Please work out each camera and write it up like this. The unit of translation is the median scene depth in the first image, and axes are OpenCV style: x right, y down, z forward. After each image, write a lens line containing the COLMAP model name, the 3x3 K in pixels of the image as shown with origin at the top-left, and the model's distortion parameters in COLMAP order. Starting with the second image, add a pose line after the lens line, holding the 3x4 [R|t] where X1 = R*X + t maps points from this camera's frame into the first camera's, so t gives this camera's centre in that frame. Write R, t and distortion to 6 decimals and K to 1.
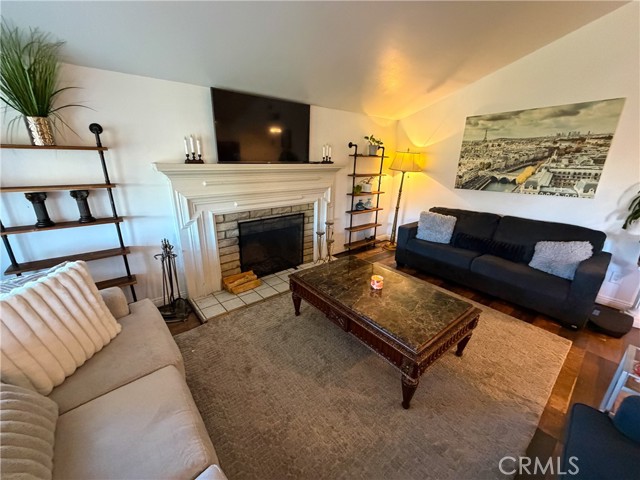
lens RADIAL K [[256.1, 0, 319.8], [0, 256.1, 239.9], [0, 0, 1]] dist [0.005370, 0.000246]
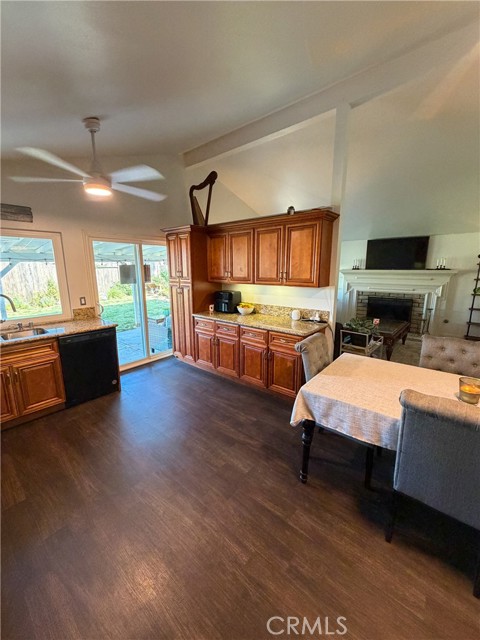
lens RADIAL K [[256.1, 0, 239.5], [0, 256.1, 318.2], [0, 0, 1]] dist [0.005370, 0.000246]
pose [[0.189299, 0.179030, -0.965461, 1.560105], [-0.295488, 0.948048, 0.117864, 0.166967], [0.936404, 0.262971, 0.232365, -0.453615]]
